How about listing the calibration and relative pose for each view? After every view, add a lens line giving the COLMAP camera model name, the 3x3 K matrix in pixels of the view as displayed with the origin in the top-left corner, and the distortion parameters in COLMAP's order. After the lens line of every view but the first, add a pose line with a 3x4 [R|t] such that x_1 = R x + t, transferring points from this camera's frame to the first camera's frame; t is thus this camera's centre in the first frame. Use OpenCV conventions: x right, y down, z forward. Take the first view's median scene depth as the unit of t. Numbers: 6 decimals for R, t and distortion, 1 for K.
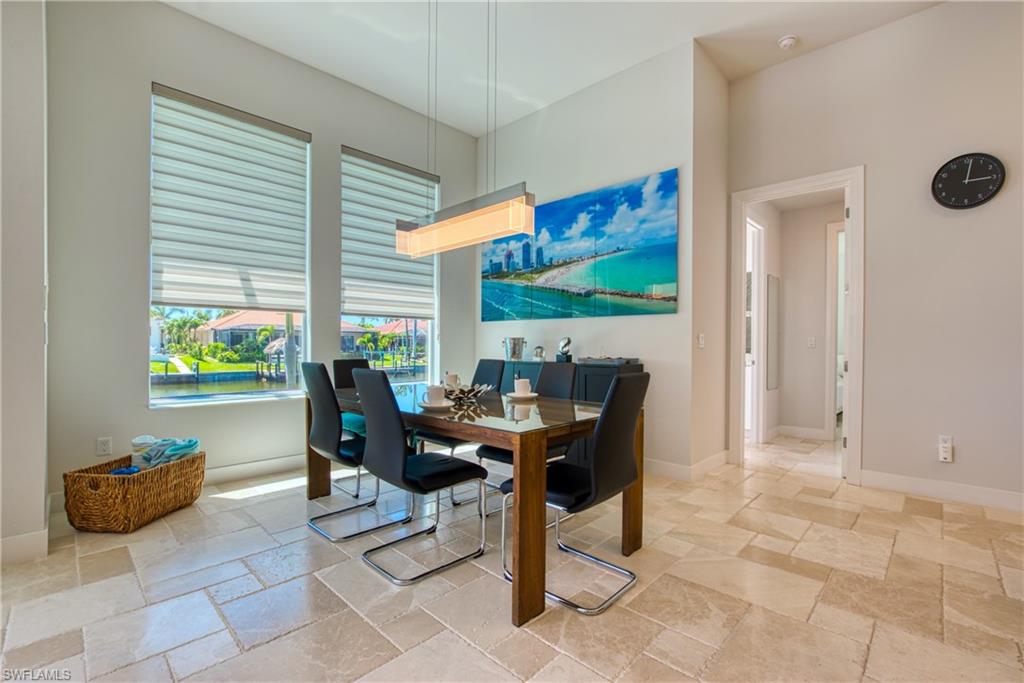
lens RADIAL K [[444.2, 0, 517.0], [0, 444.2, 344.3], [0, 0, 1]] dist [-0.026562, 0.000318]
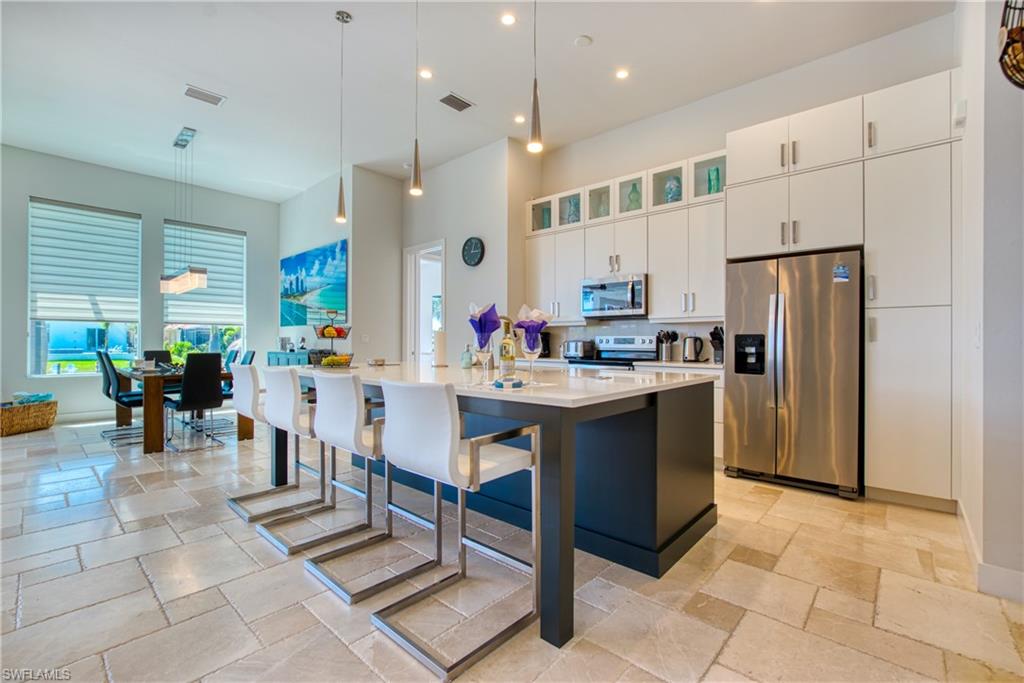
lens RADIAL K [[443.7, 0, 512.3], [0, 443.7, 337.3], [0, 0, 1]] dist [-0.009044, -0.000174]
pose [[0.999879, -0.003045, 0.015225, 0.853291], [0.003218, 0.999931, -0.011333, 0.005844], [-0.015190, 0.011380, 0.999820, -0.636789]]
